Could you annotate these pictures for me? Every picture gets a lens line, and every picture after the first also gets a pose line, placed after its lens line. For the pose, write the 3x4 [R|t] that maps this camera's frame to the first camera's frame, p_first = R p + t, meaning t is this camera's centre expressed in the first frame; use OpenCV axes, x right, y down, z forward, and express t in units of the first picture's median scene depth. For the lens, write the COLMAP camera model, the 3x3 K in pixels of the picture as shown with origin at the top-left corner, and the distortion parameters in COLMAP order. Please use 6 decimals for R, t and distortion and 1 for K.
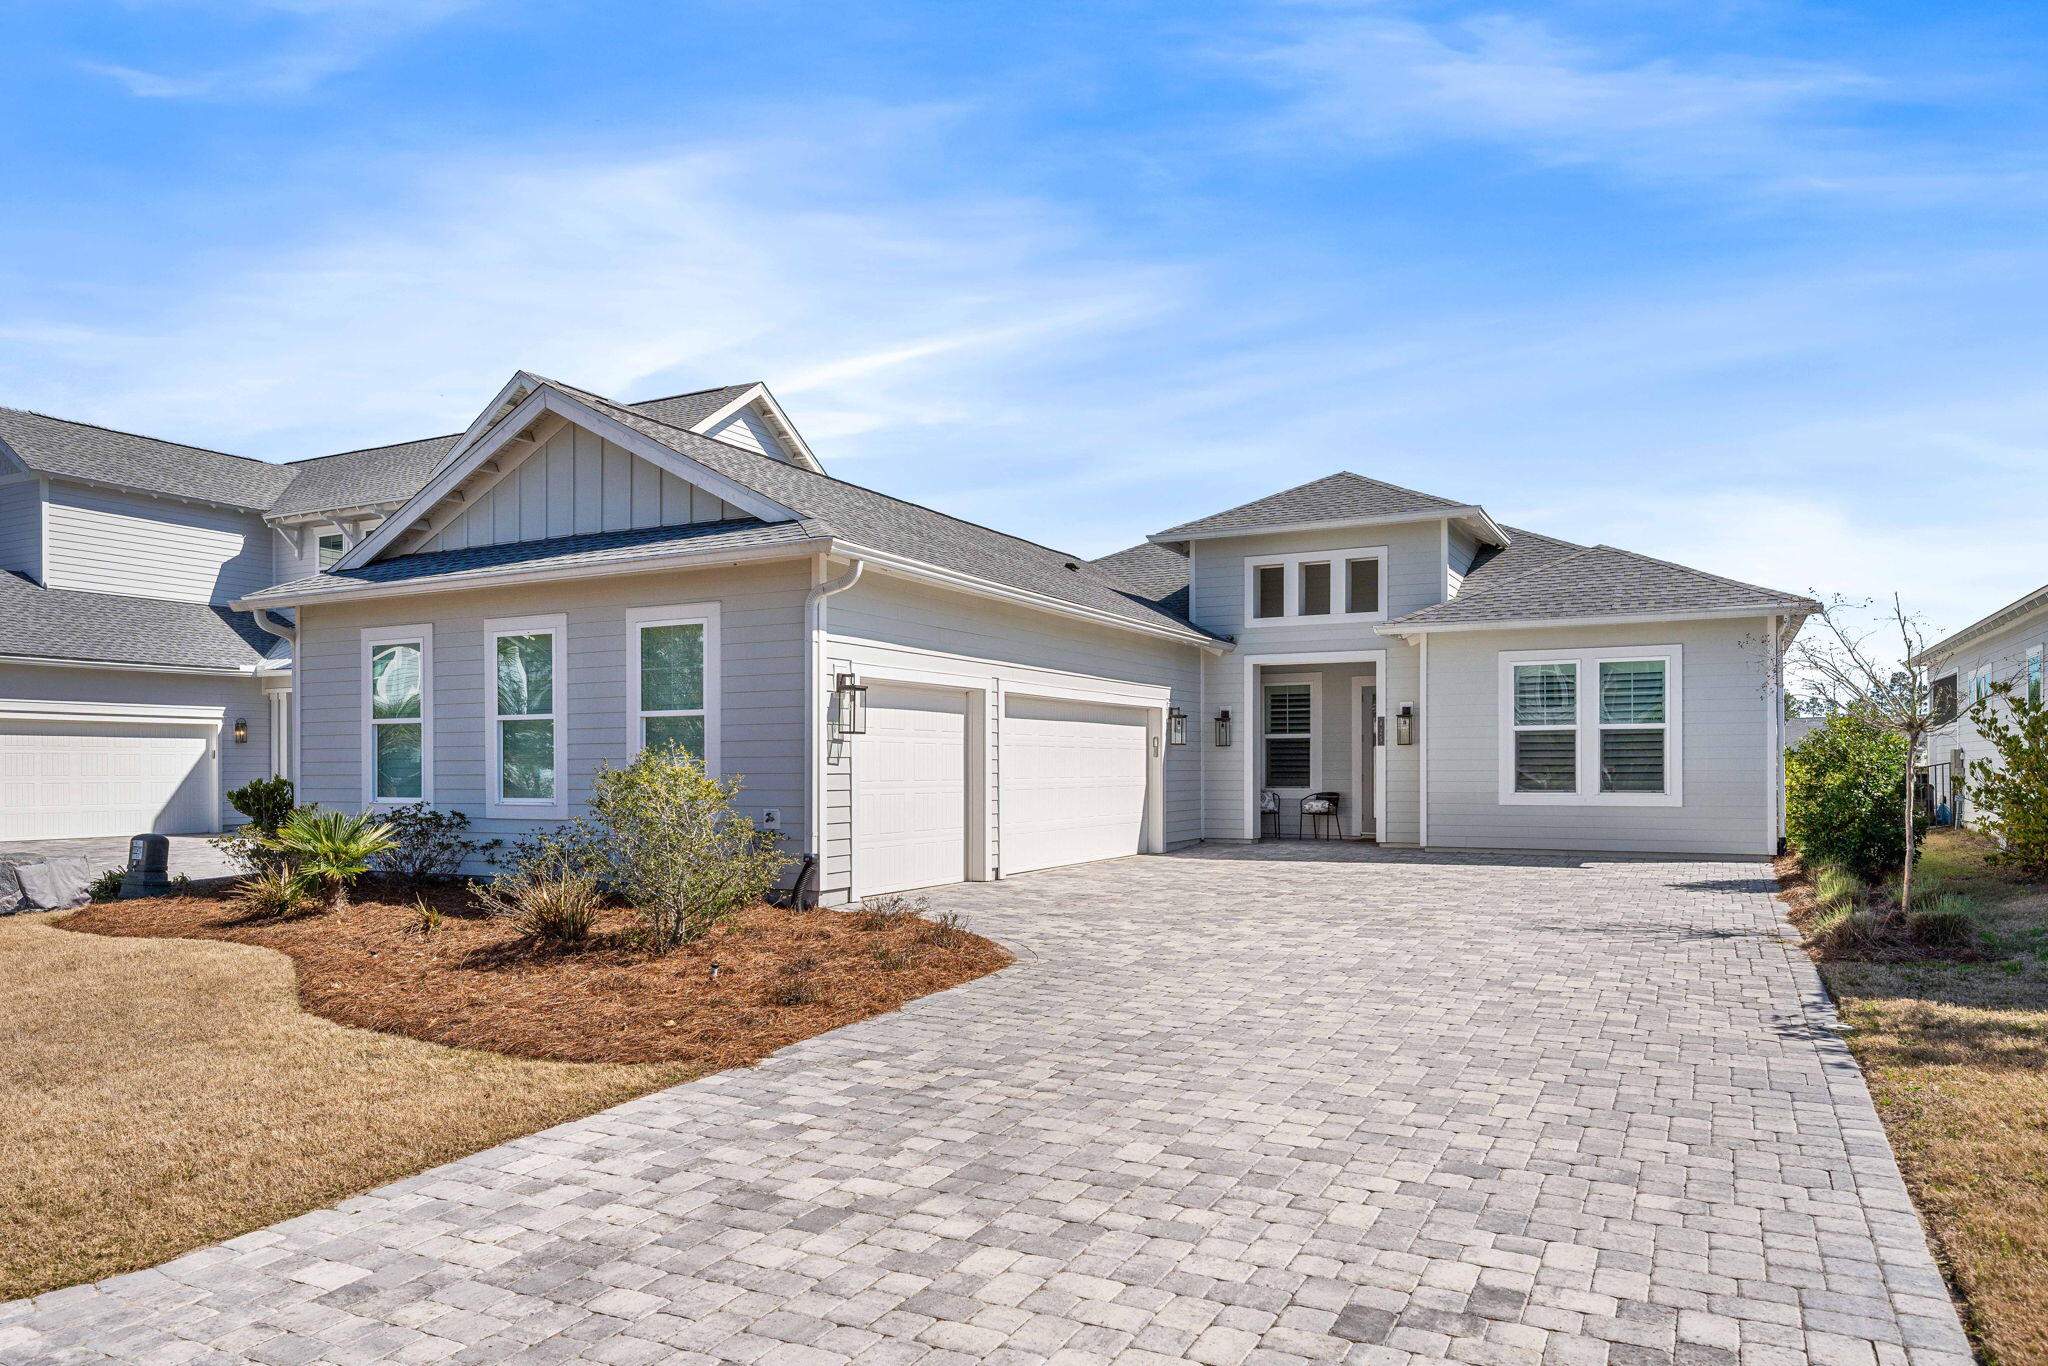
lens RADIAL K [[1388.9, 0, 1021.7], [0, 1388.9, 664.9], [0, 0, 1]] dist [0.003453, 0.000342]
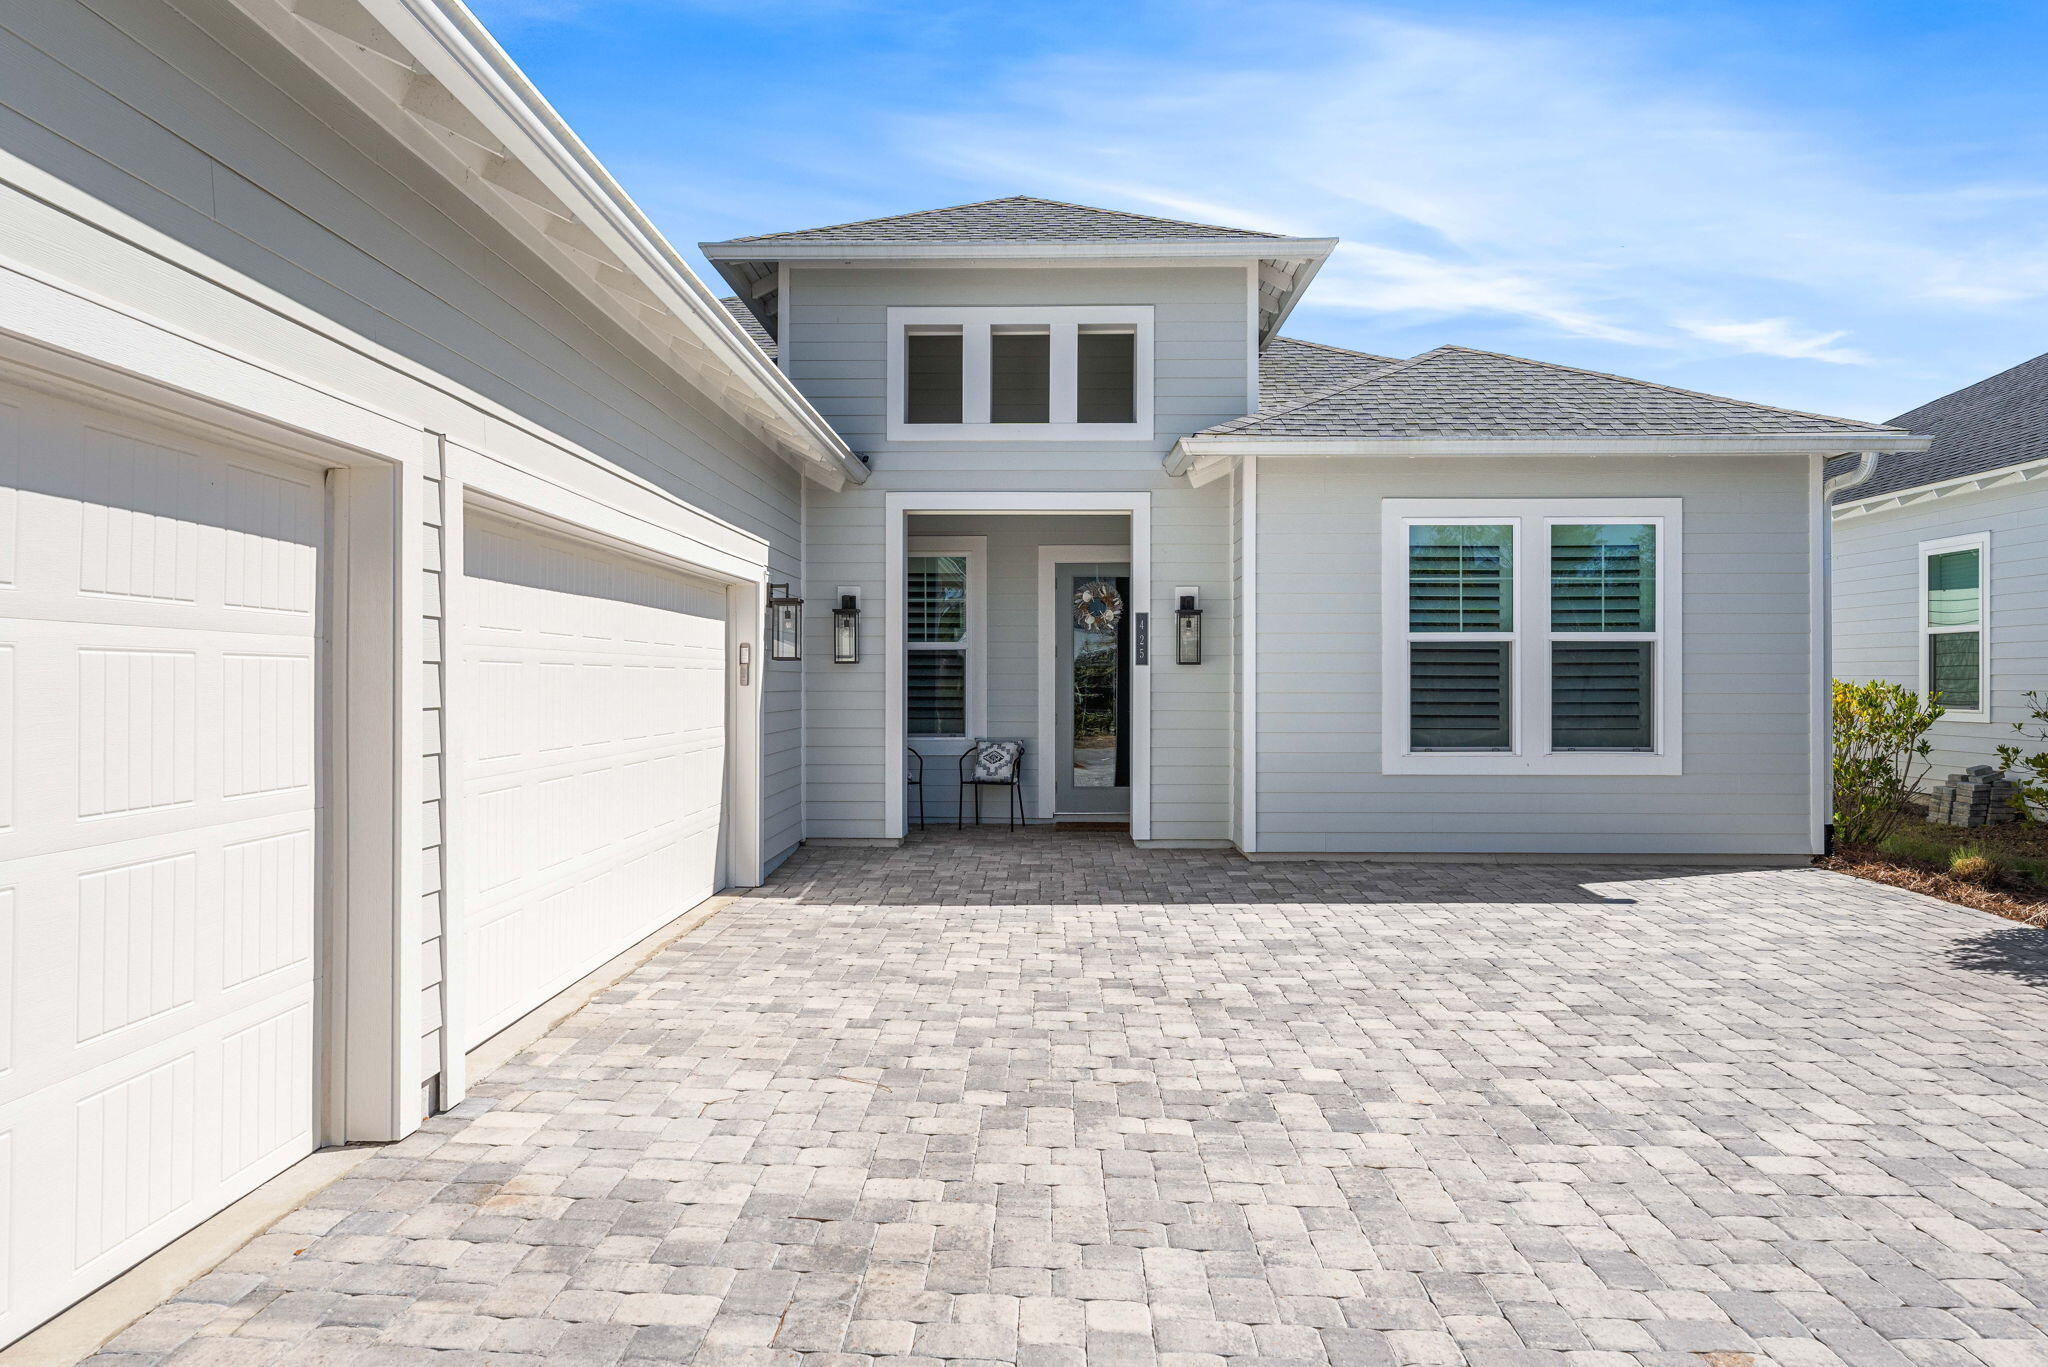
lens RADIAL K [[1388.9, 0, 1021.7], [0, 1388.9, 665.4], [0, 0, 1]] dist [0.003453, 0.000342]
pose [[0.896518, 0.008531, 0.442925, -0.029520], [-0.036517, 0.997835, 0.054695, 0.030022], [-0.441499, -0.065209, 0.894889, 0.532688]]
